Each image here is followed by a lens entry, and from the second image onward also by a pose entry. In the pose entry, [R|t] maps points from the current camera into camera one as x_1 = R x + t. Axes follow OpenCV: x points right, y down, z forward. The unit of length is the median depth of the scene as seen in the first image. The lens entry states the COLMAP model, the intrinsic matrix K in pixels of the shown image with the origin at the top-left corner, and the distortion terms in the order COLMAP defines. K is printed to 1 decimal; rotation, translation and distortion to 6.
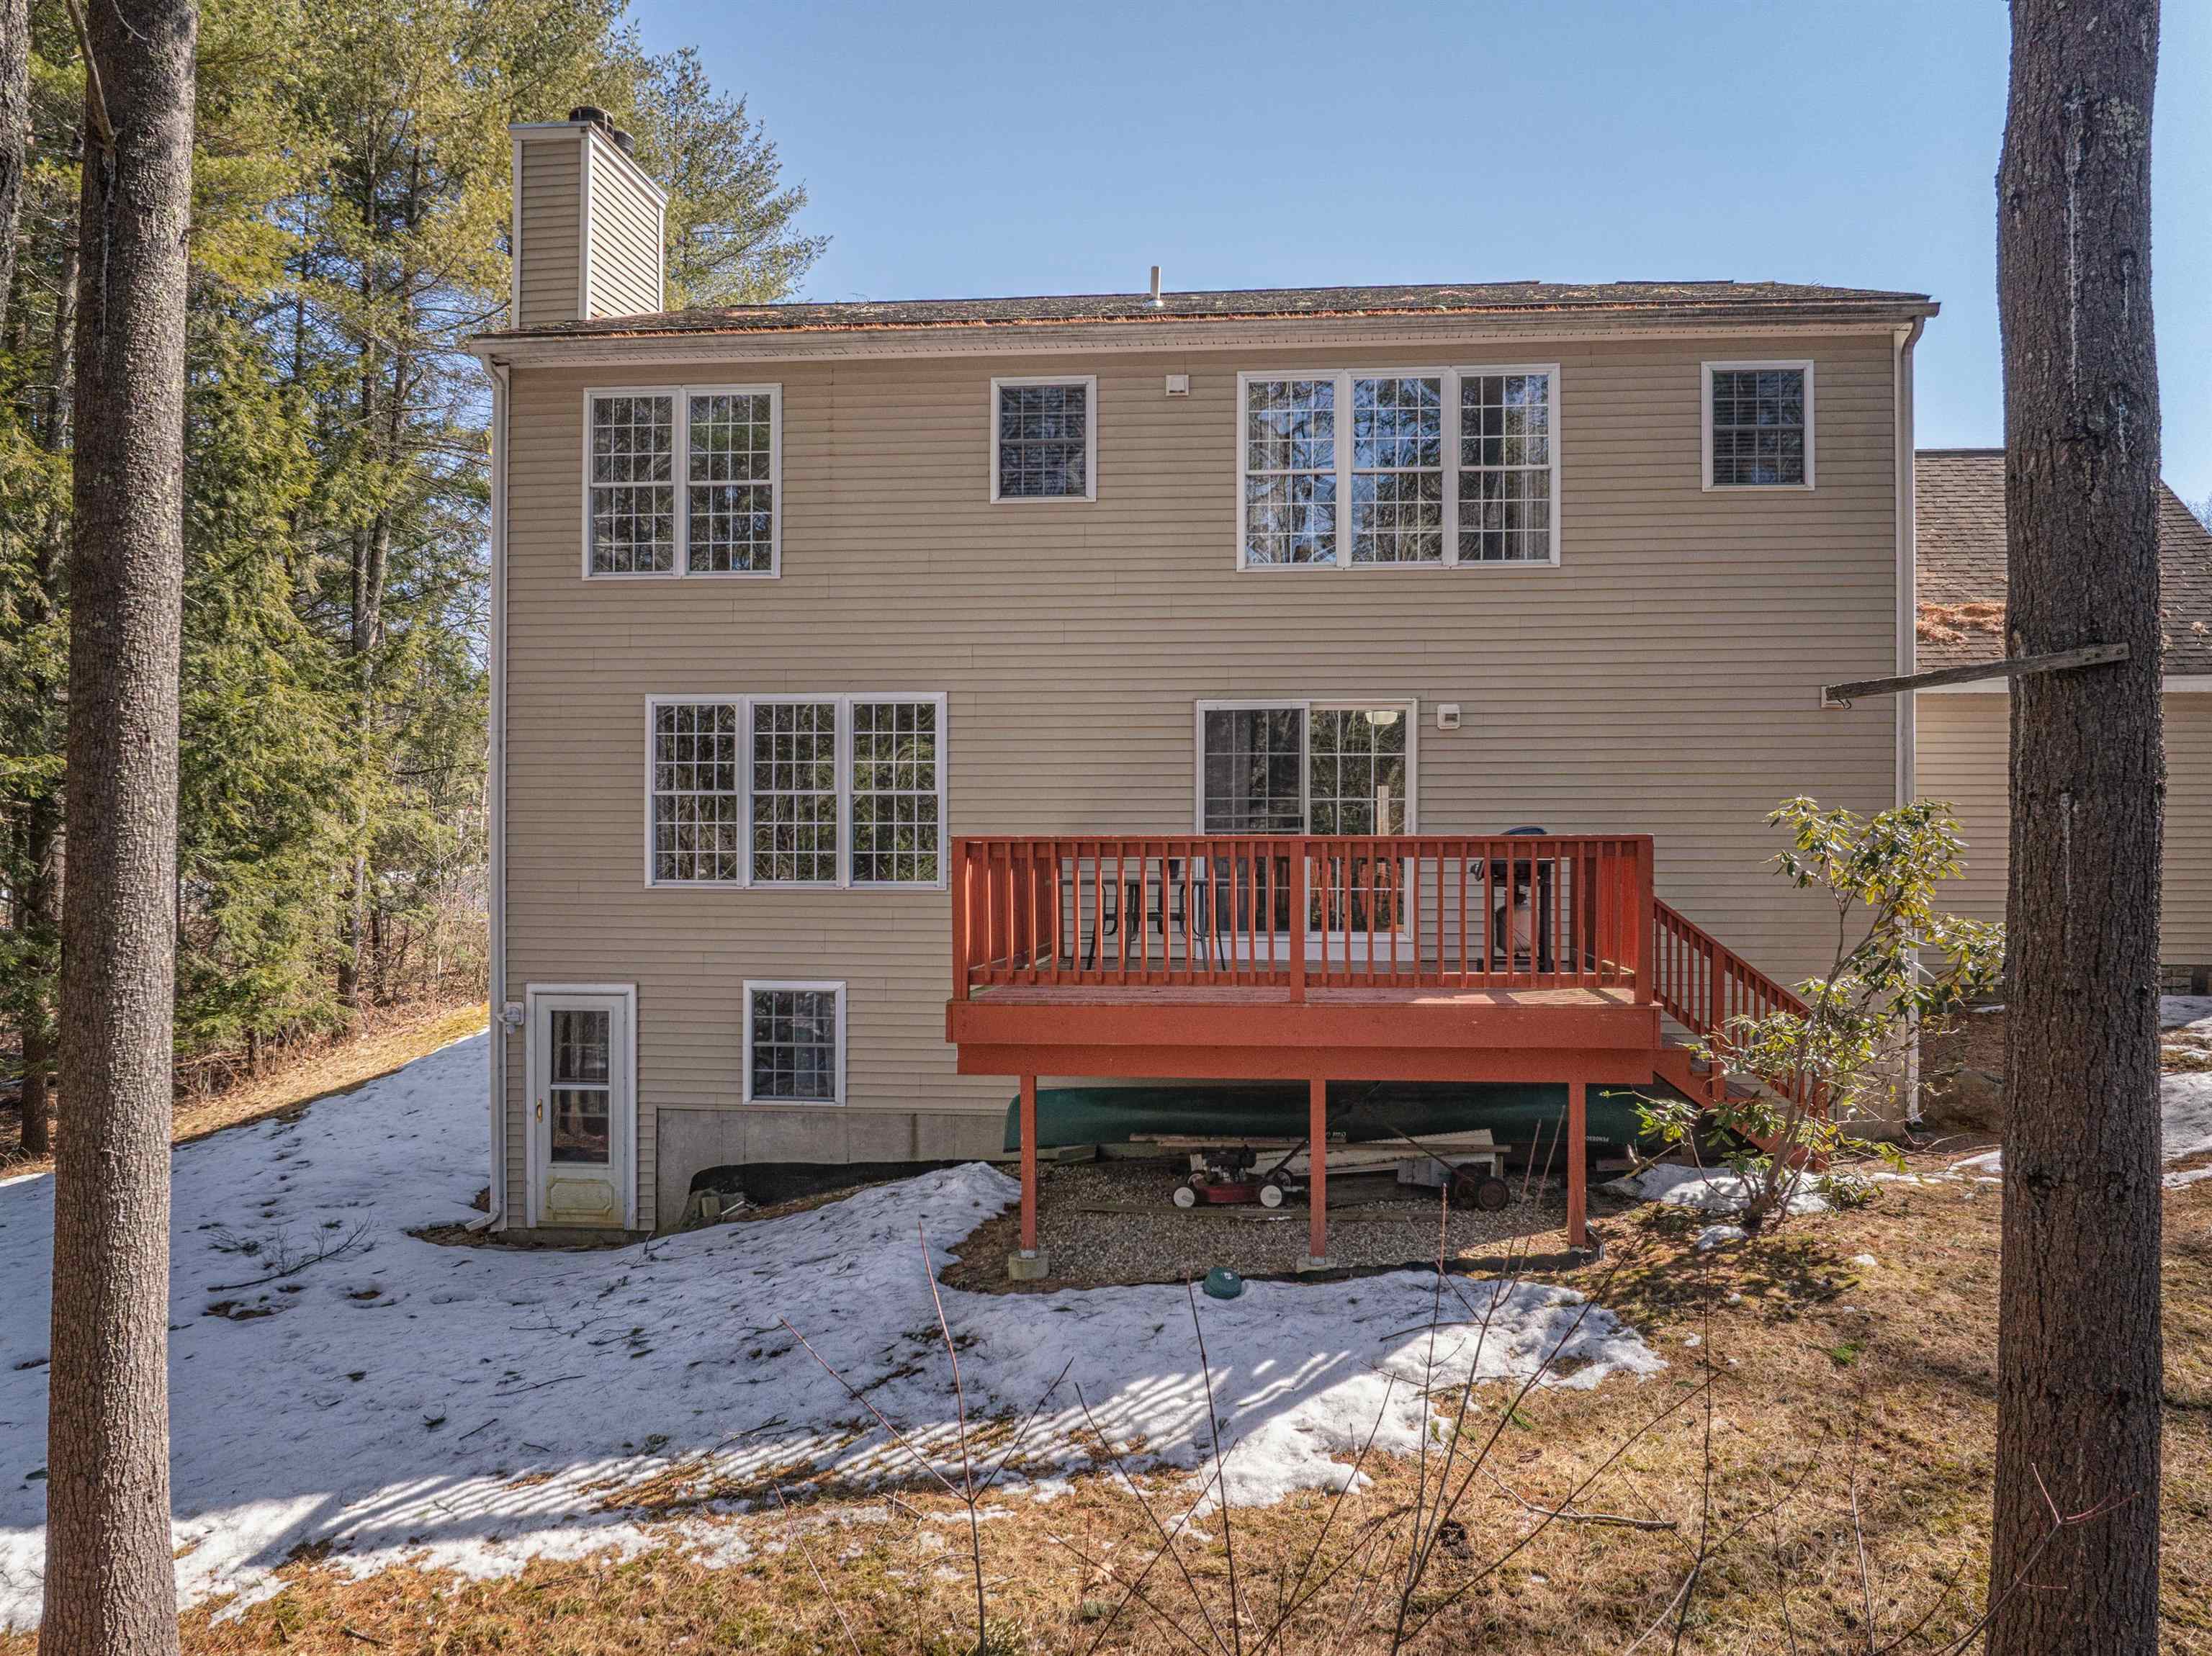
lens RADIAL K [[1553.6, 0, 1106.5], [0, 1553.6, 872.7], [0, 0, 1]] dist [-0.000537, 0.001036]
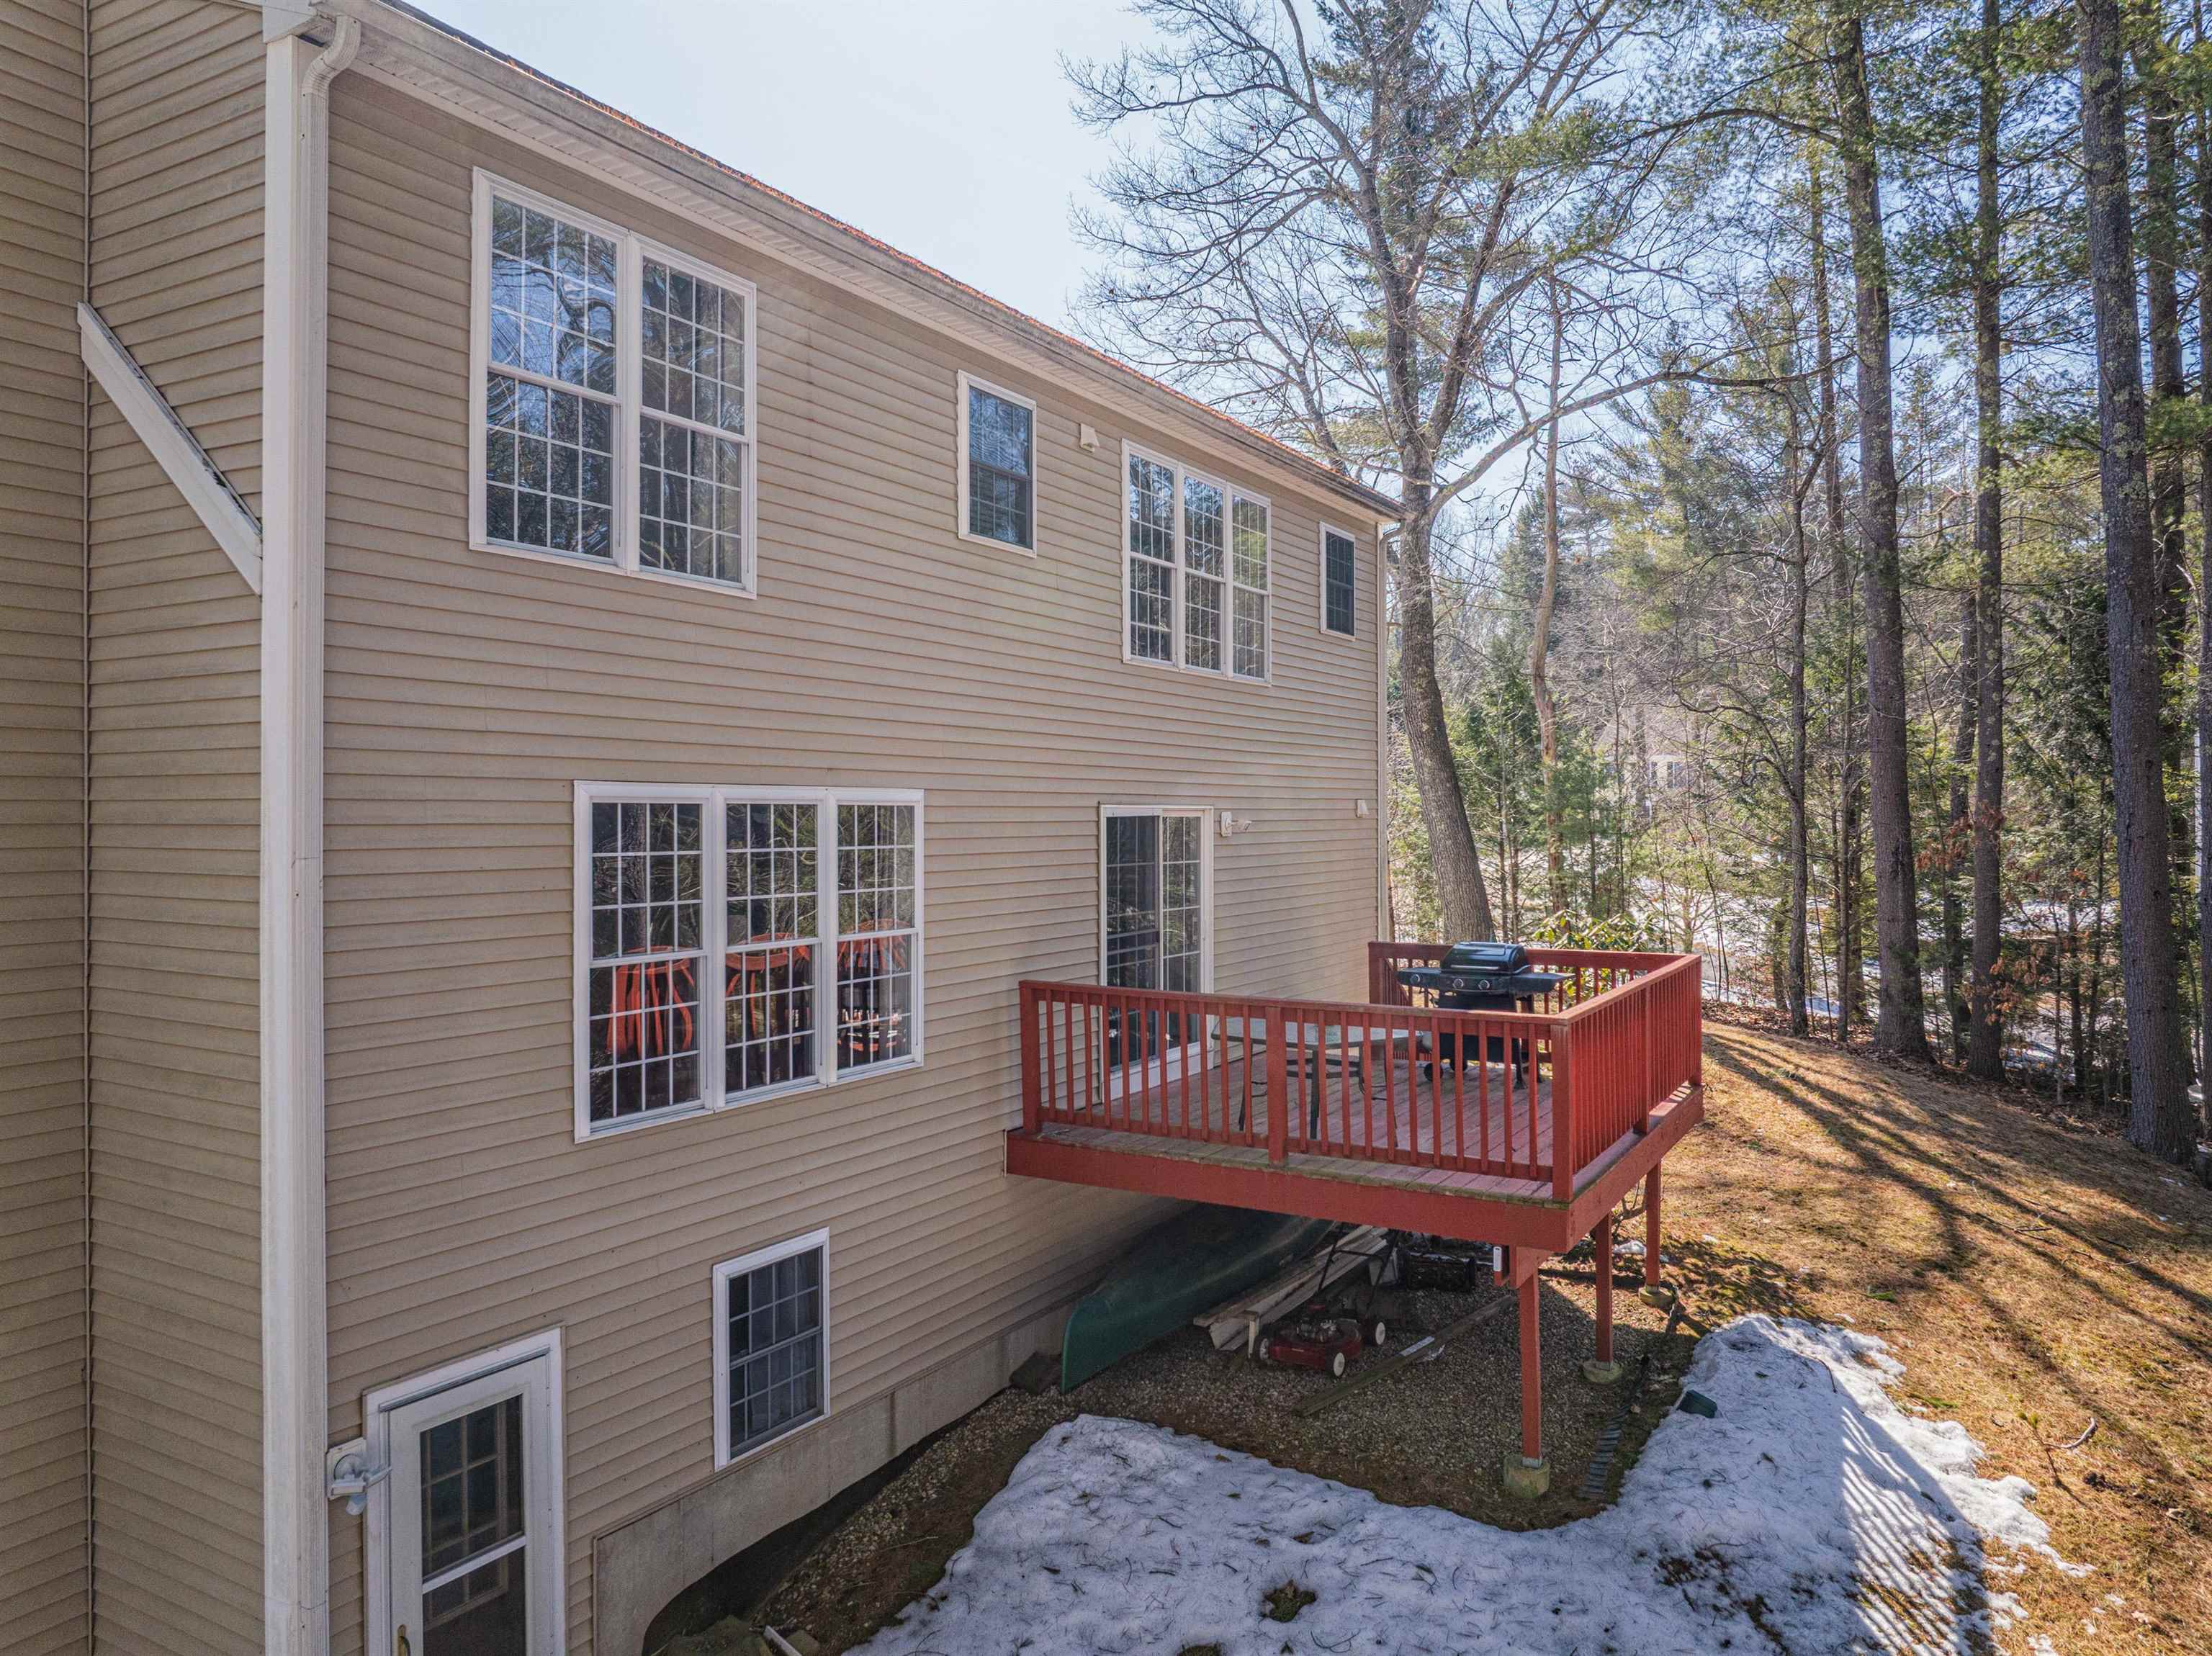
lens RADIAL K [[1574.1, 0, 1106.0], [0, 1574.1, 828.0], [0, 0, 1]] dist [-0.035750, 0.002671]
pose [[0.407325, -0.012362, 0.913199, -0.729573], [0.011435, 0.999899, 0.008435, -0.103283], [-0.913212, 0.007006, 0.407426, 0.625037]]
